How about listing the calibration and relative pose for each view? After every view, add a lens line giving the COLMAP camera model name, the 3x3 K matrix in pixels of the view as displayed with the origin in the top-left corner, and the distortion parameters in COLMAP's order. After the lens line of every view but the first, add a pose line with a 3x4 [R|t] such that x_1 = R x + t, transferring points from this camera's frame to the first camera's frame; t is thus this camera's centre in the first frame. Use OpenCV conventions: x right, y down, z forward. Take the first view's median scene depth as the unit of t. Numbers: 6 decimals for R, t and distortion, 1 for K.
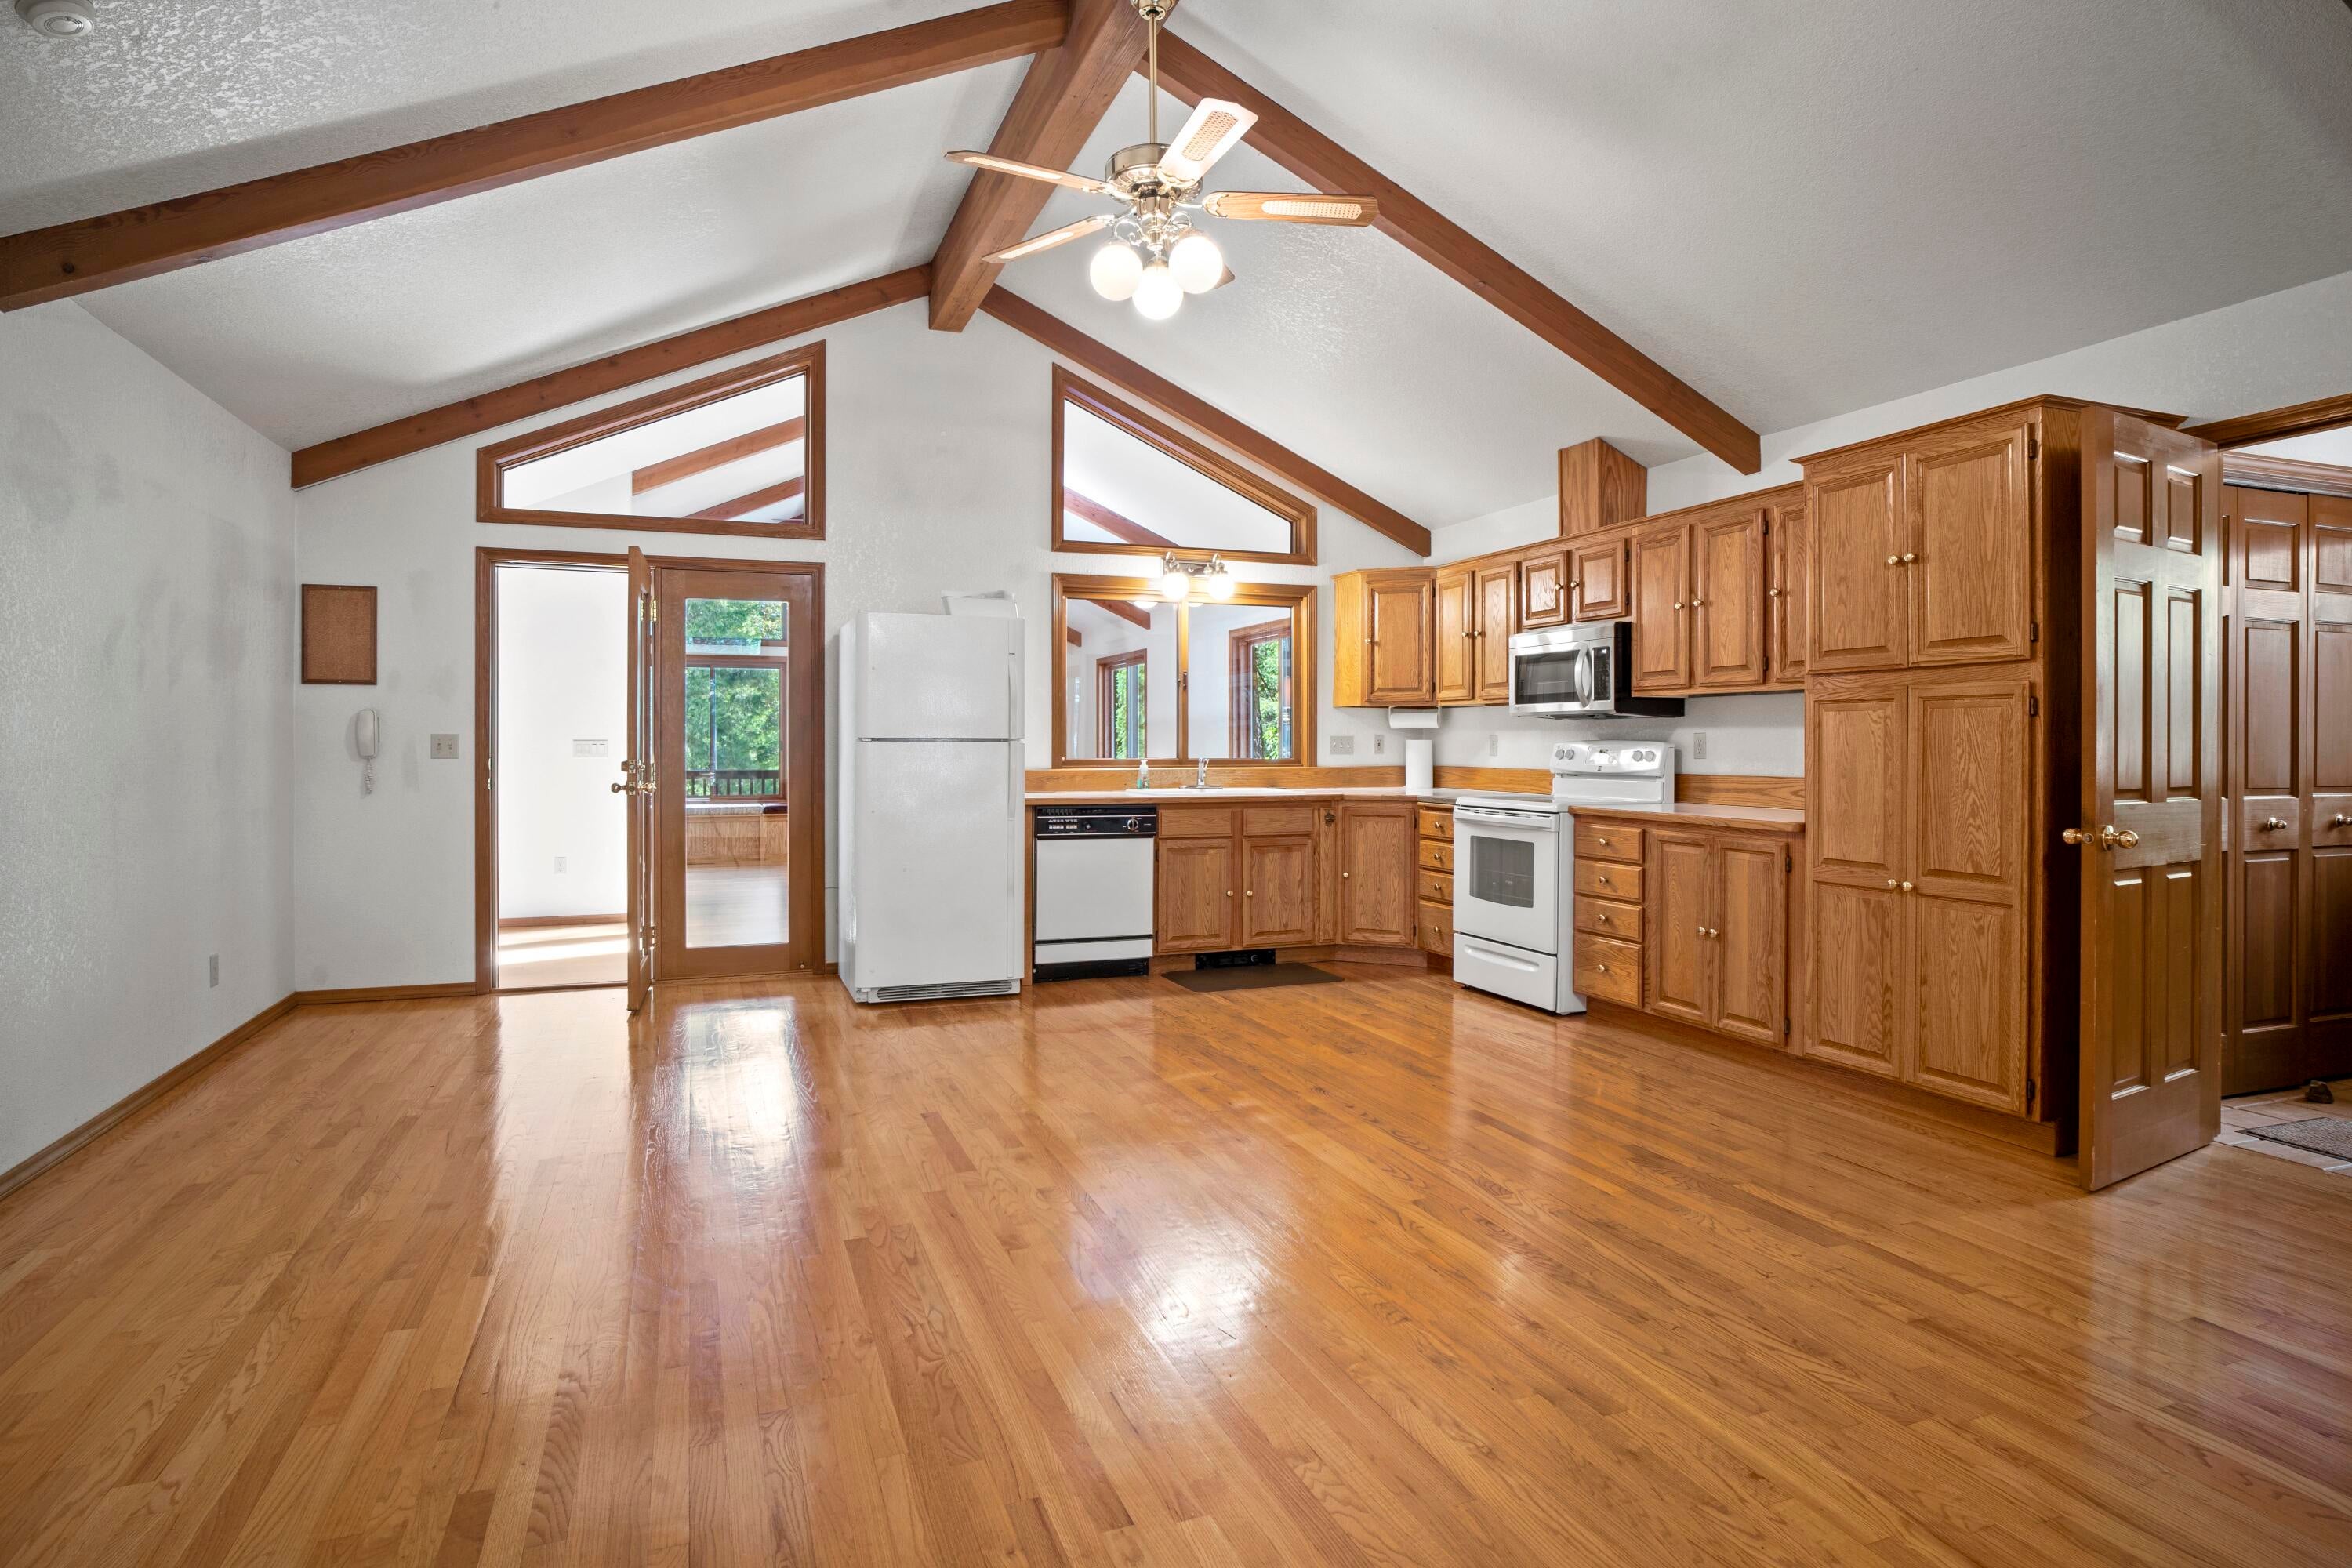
lens RADIAL K [[1271.0, 0, 1179.3], [0, 1271.0, 739.5], [0, 0, 1]] dist [-0.016178, 0.008673]
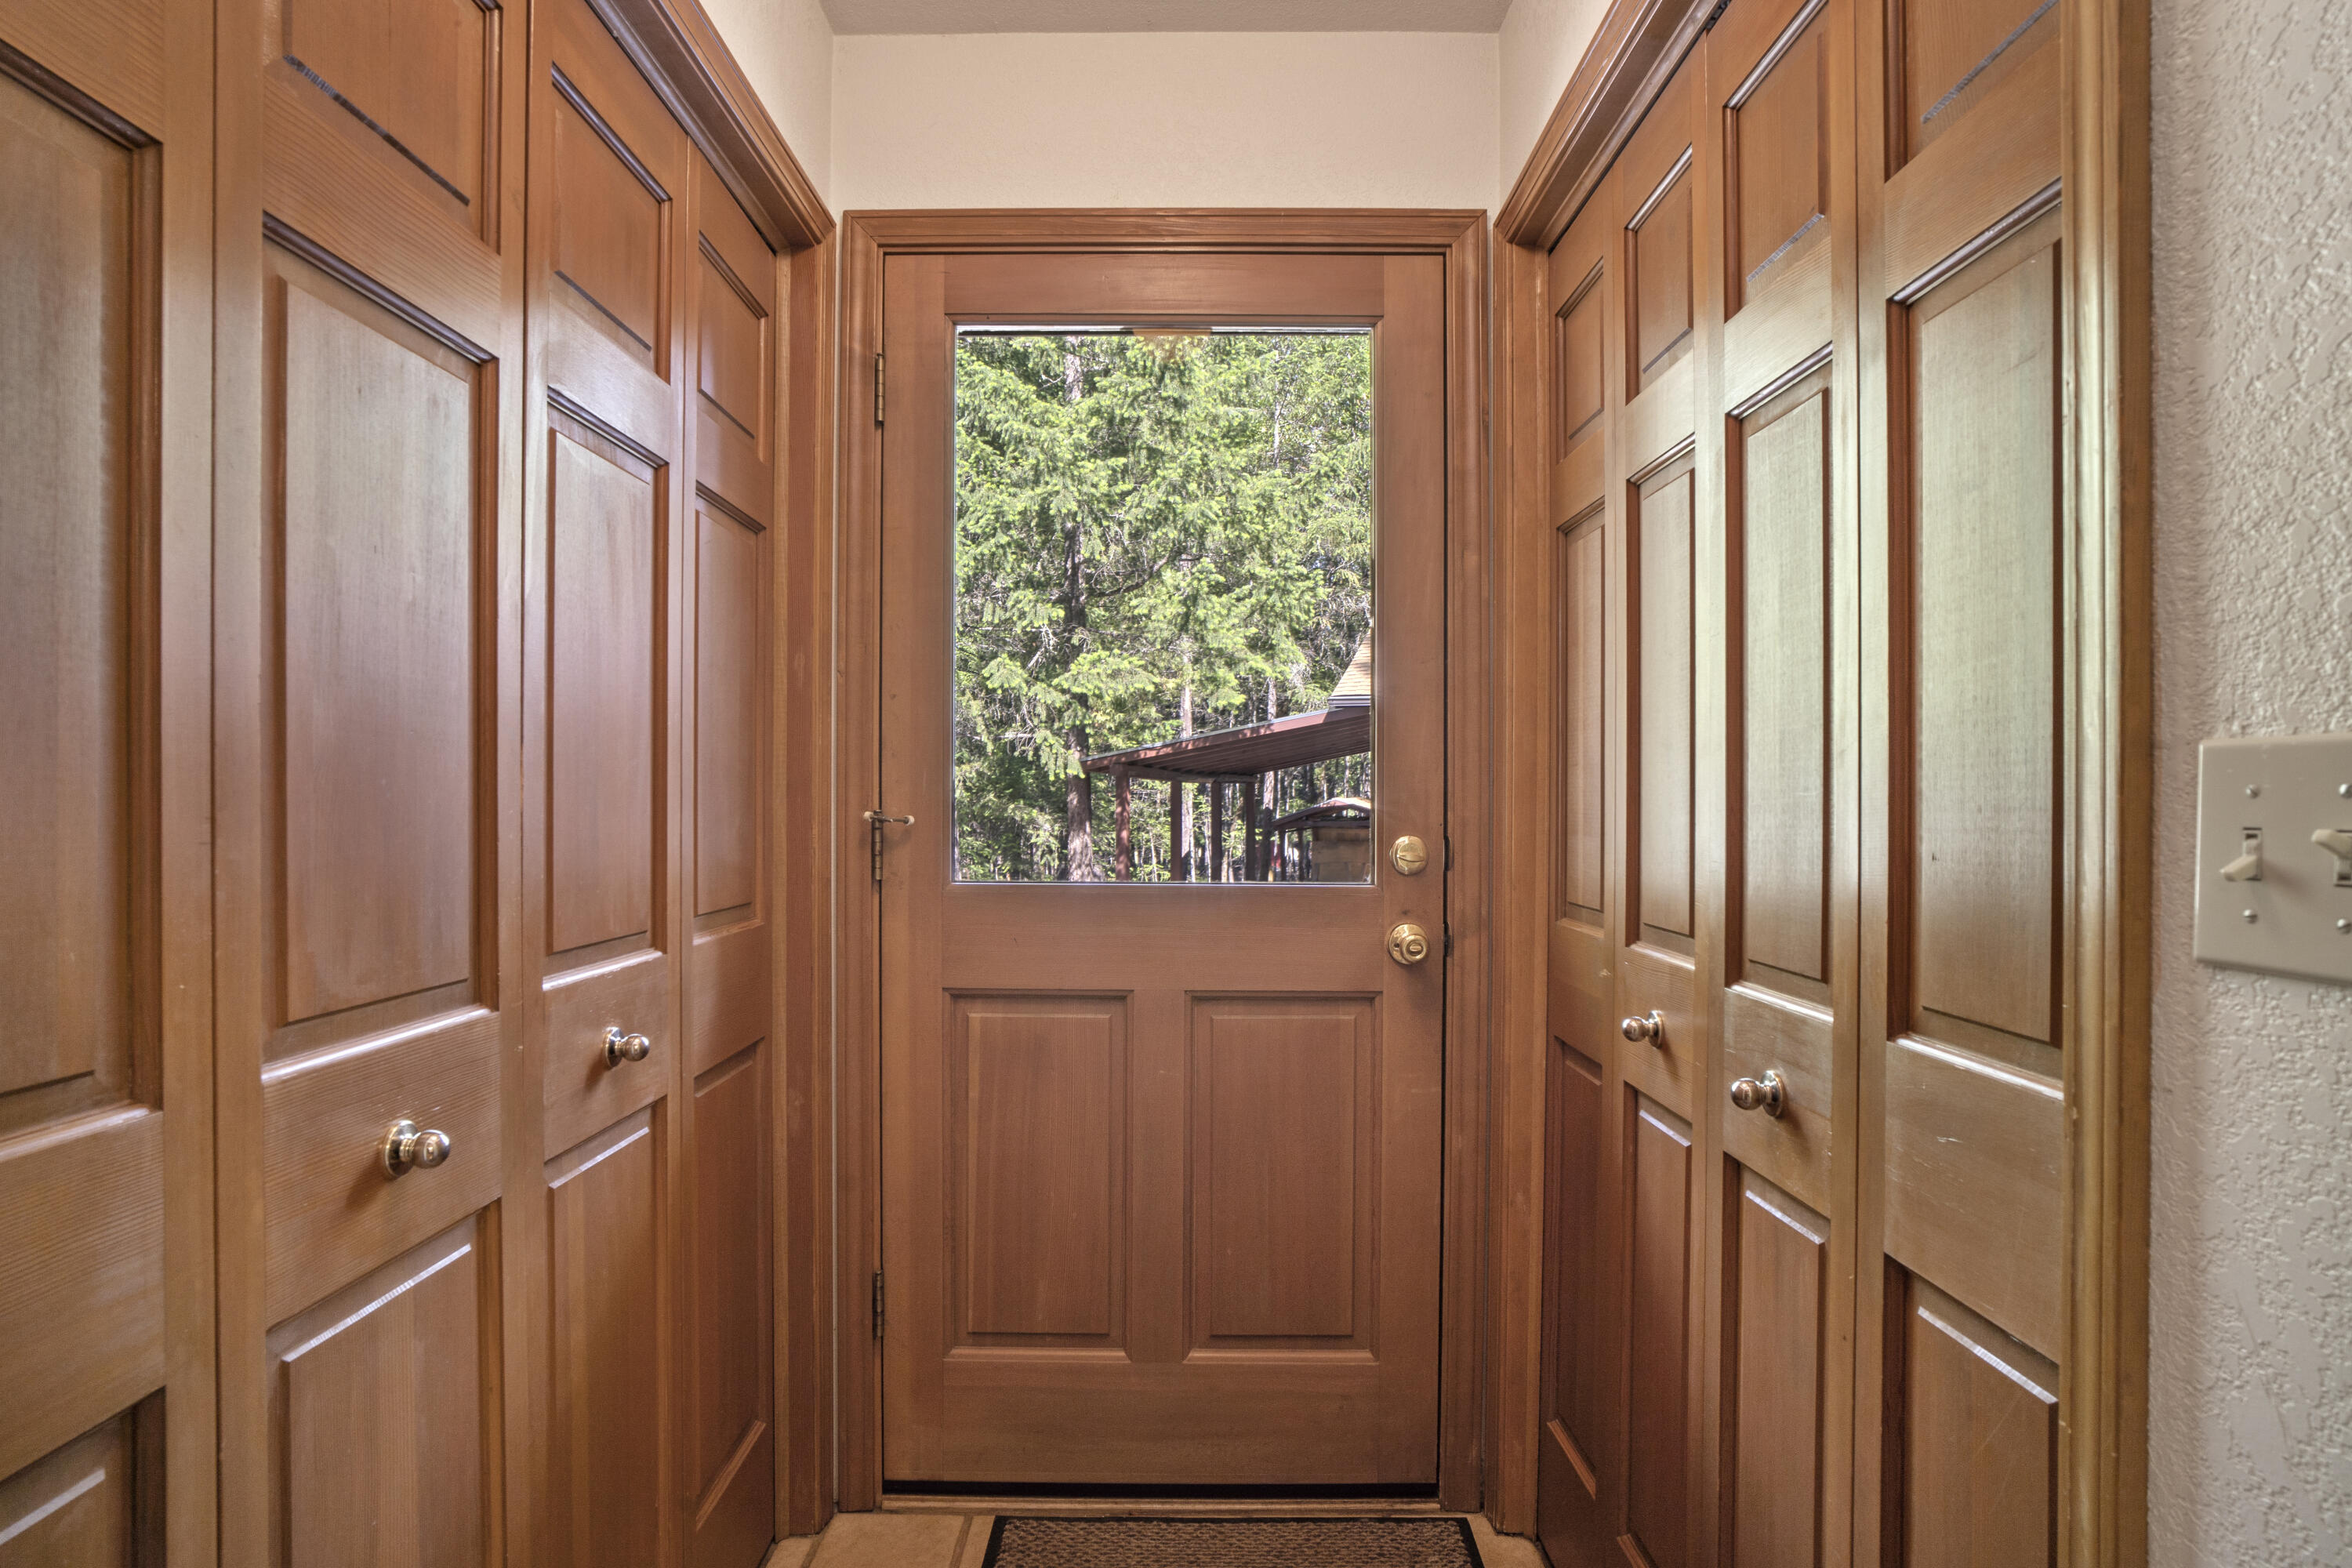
lens RADIAL K [[1247.0, 0, 1176.0], [0, 1247.0, 795.3], [0, 0, 1]] dist [-0.031716, 0.002099]
pose [[0.355216, -0.002462, 0.934781, 0.704476], [0.002470, 0.999996, 0.001695, 0.002967], [-0.934781, 0.001707, 0.355221, 0.785210]]
